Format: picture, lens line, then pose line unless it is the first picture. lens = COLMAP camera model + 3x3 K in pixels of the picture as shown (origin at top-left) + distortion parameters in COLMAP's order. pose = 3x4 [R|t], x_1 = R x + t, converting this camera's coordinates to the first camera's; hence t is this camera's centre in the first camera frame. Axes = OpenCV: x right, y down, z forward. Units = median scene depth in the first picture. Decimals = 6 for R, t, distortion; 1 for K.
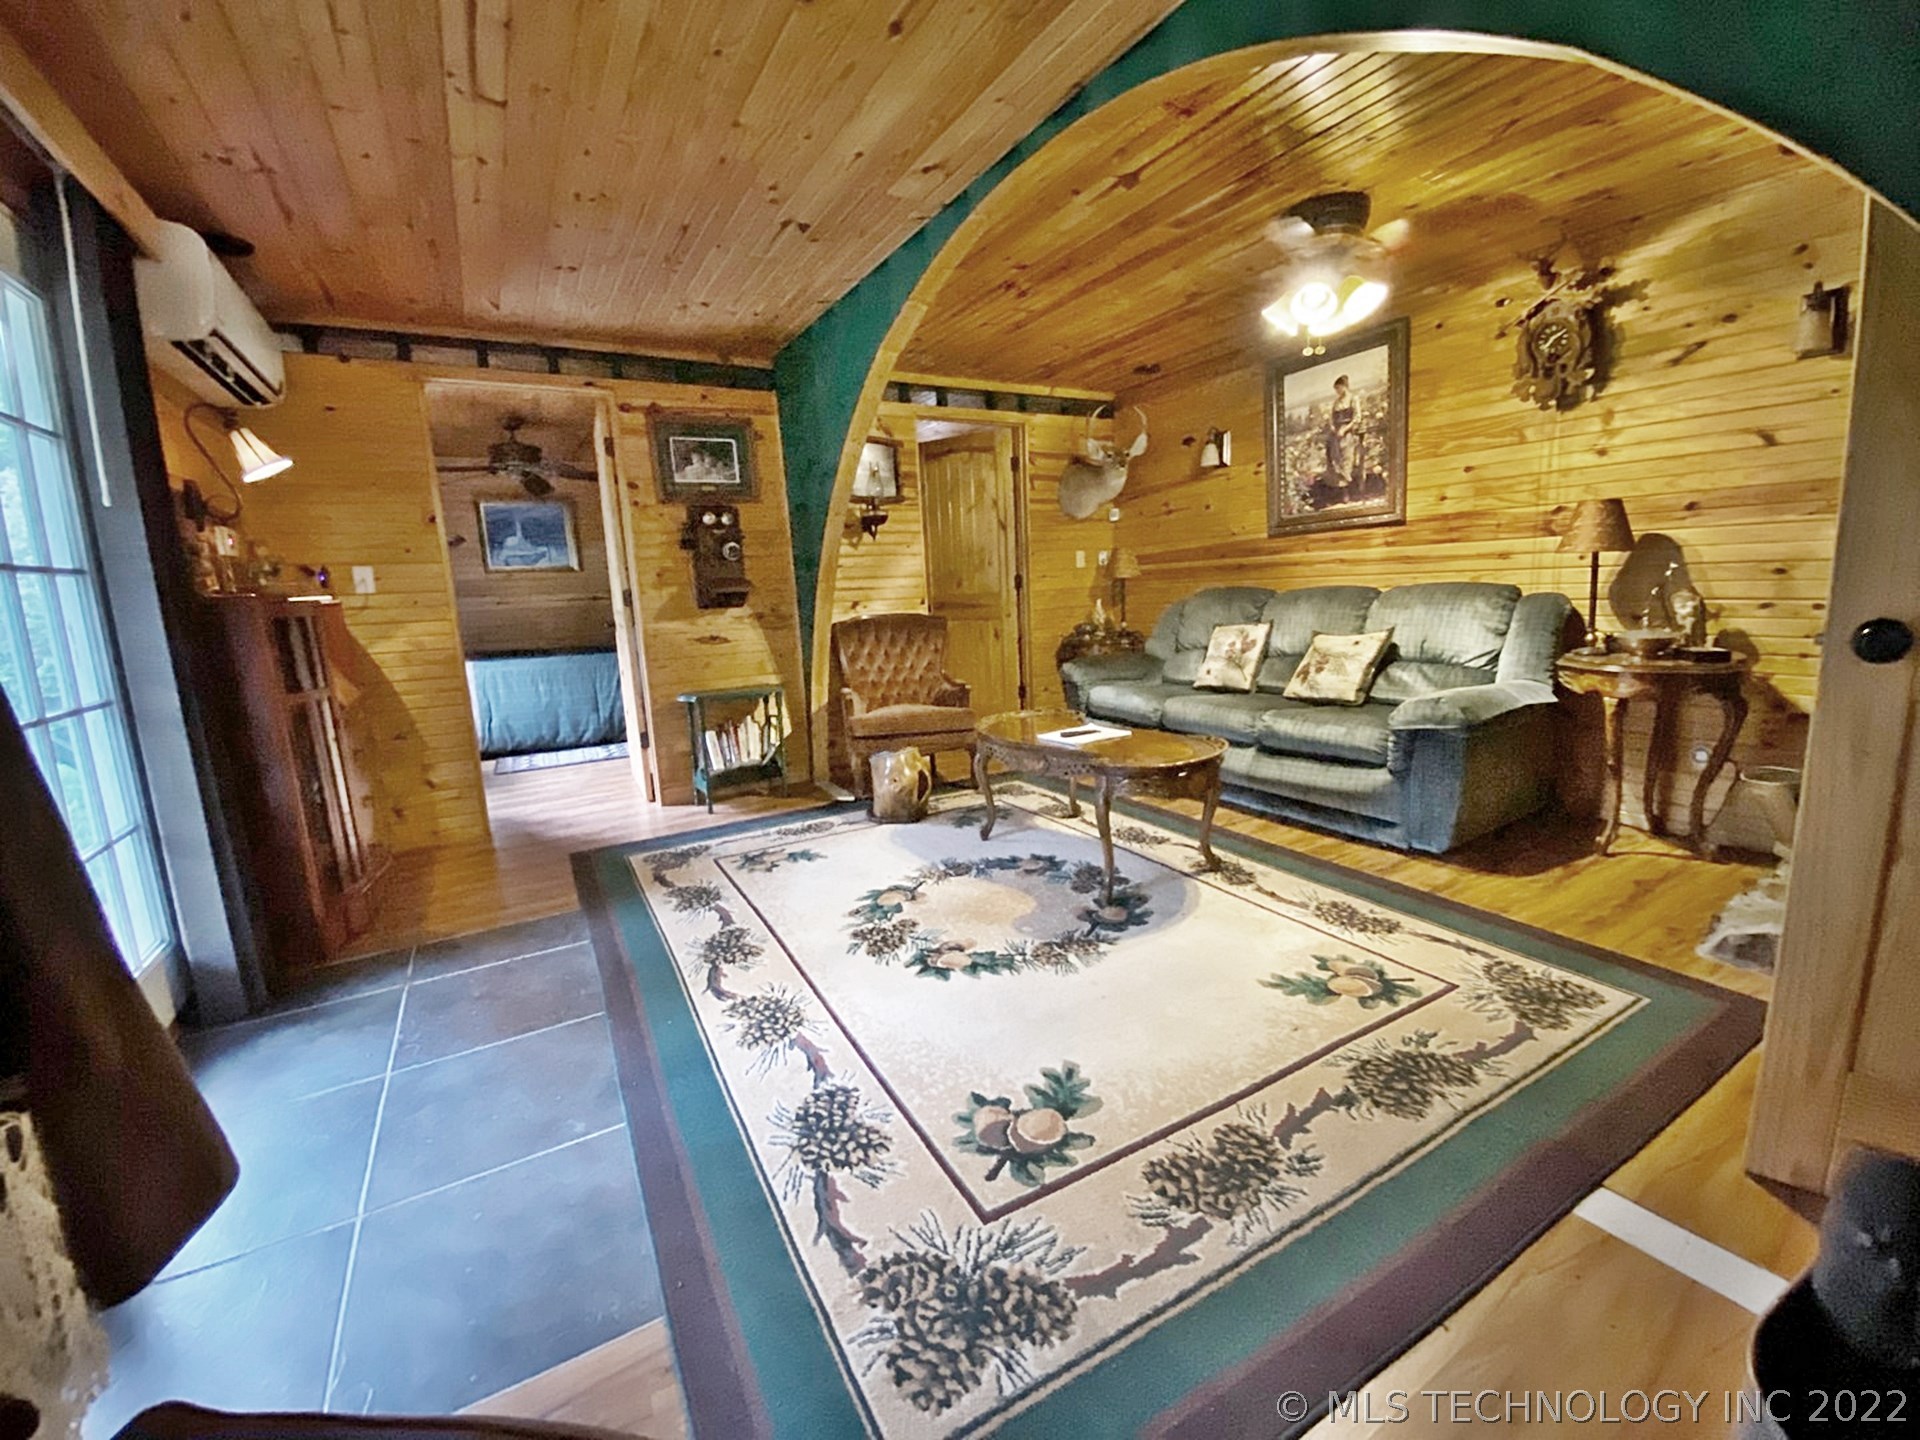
lens RADIAL K [[777.5, 0, 960.0], [0, 777.5, 720.0], [0, 0, 1]] dist [0.024617, -0.027160]
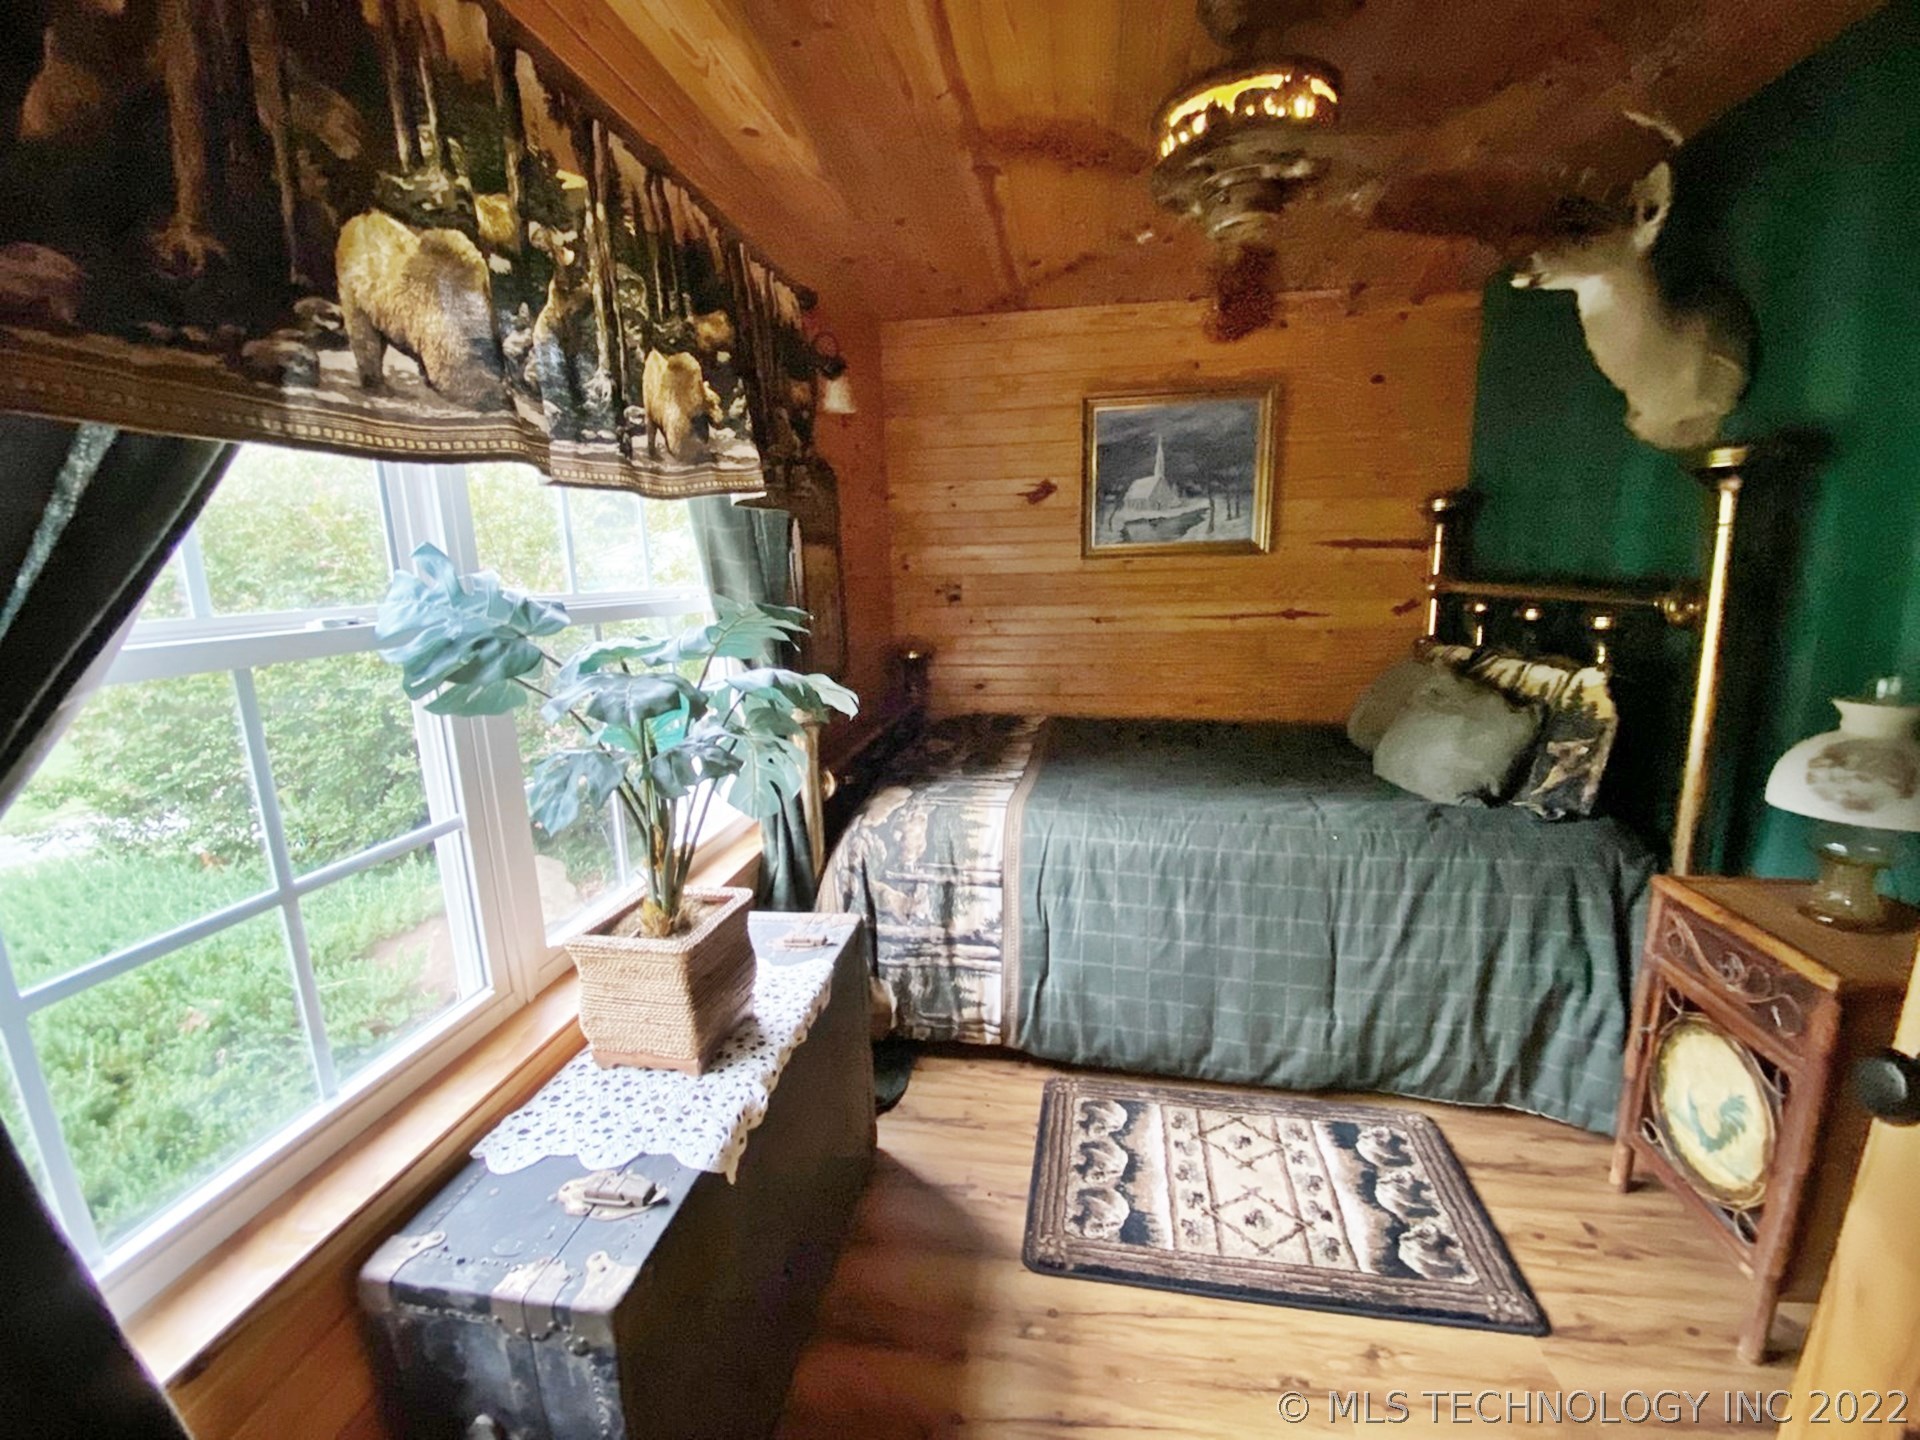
lens RADIAL K [[778.1, 0, 960.0], [0, 778.1, 720.0], [0, 0, 1]] dist [0.034224, -0.027211]
pose [[0.769462, 0.141071, -0.622918, -0.556722], [-0.111176, 0.989997, 0.086871, -0.193439], [0.628942, 0.002410, 0.777449, 0.916007]]
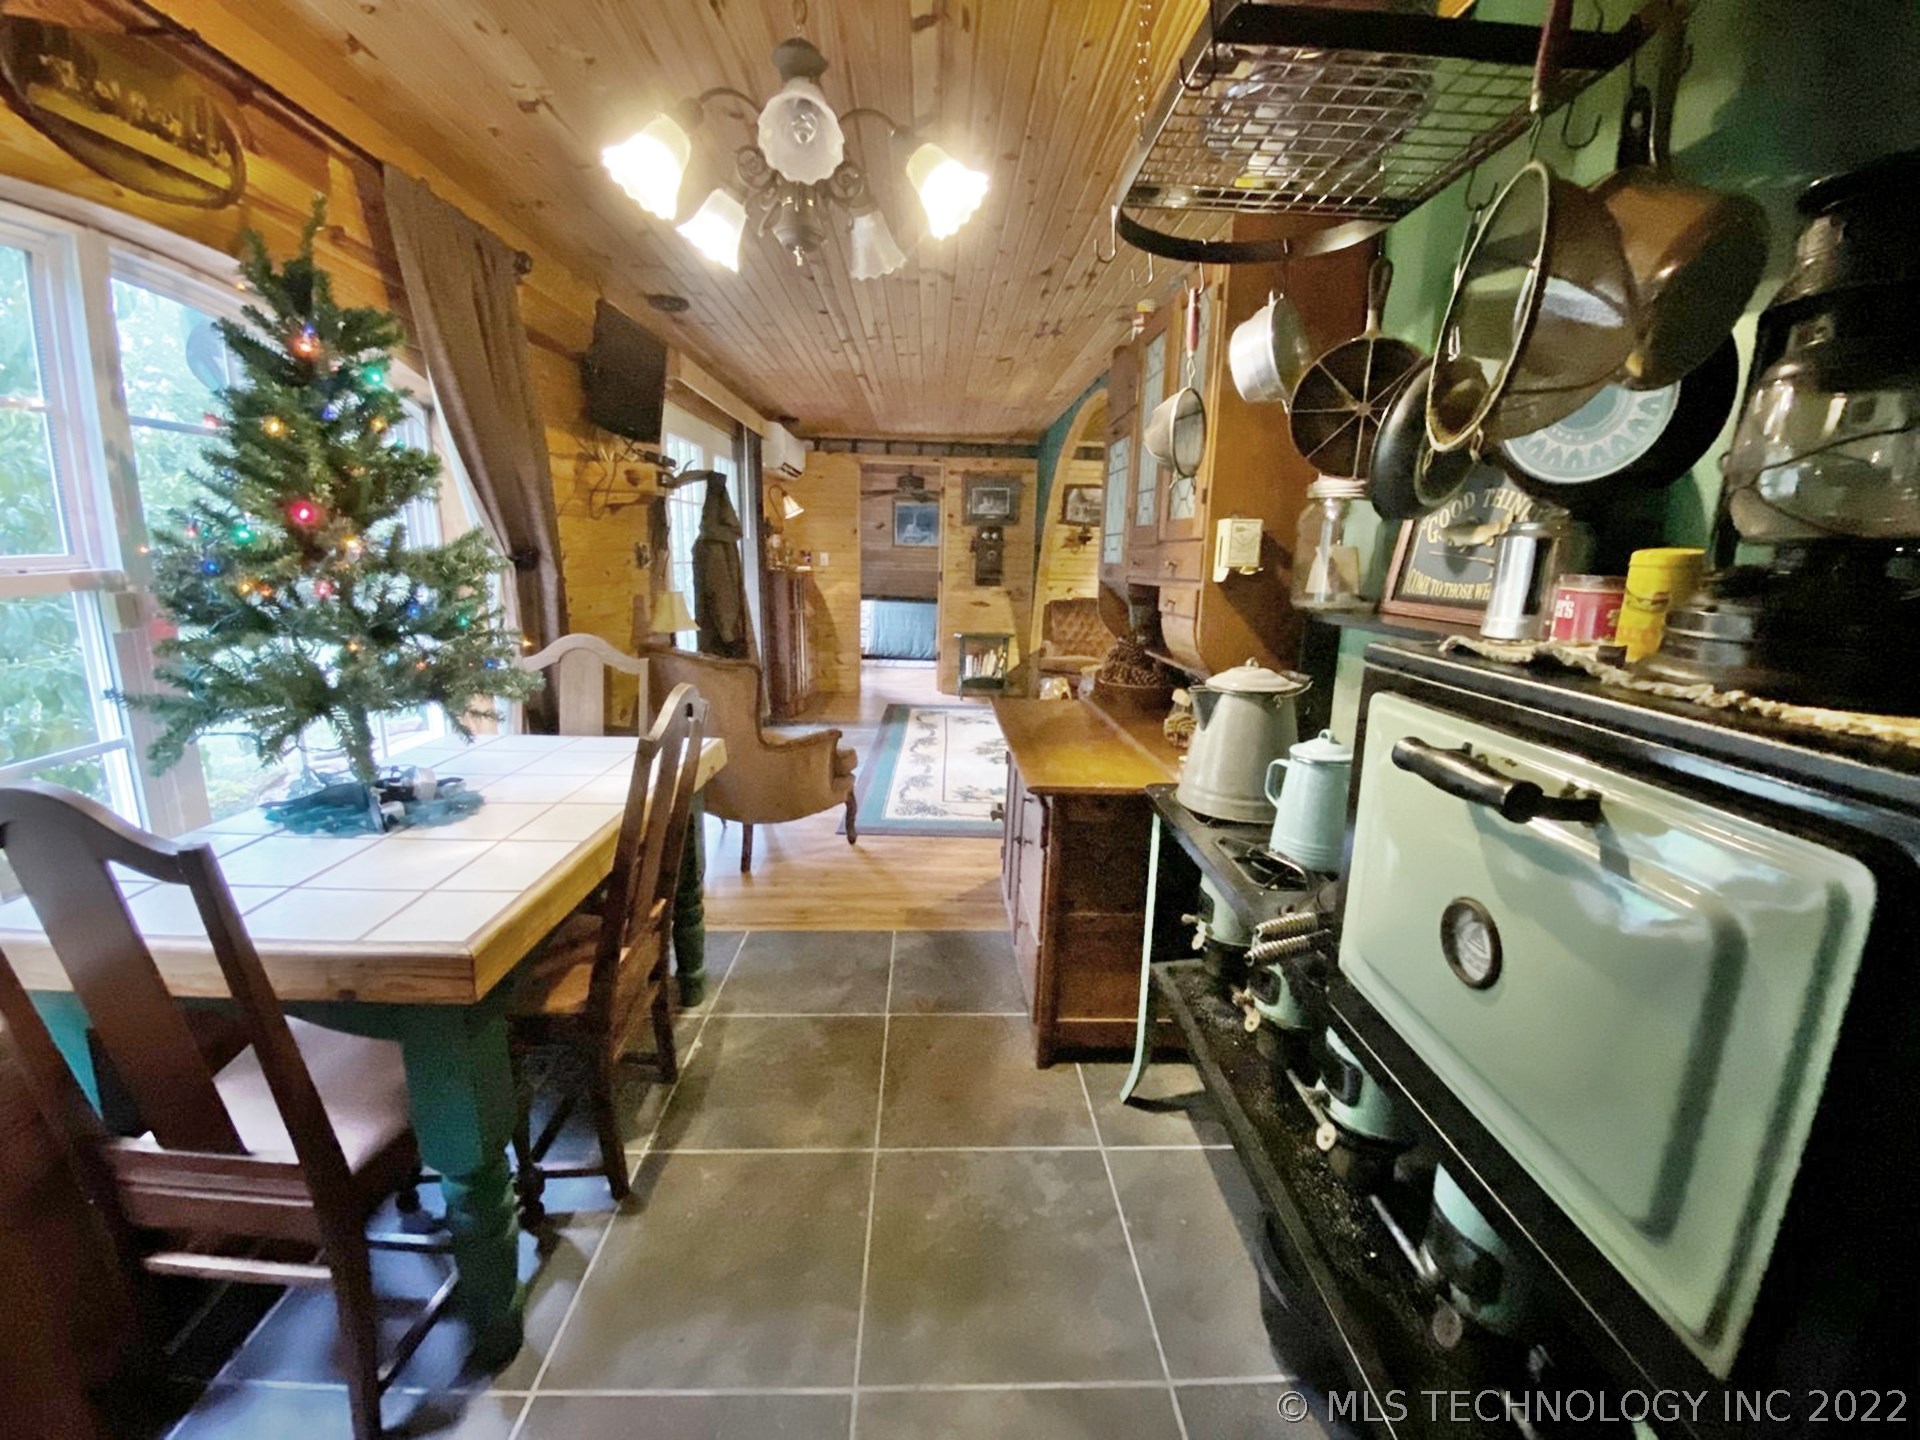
lens RADIAL K [[778.1, 0, 960.0], [0, 778.1, 720.0], [0, 0, 1]] dist [0.034224, -0.027211]
pose [[0.875189, 0.170002, -0.452927, 0.476879], [-0.148767, 0.985432, 0.082412, 0.016832], [0.460339, -0.004745, 0.887730, -0.571987]]
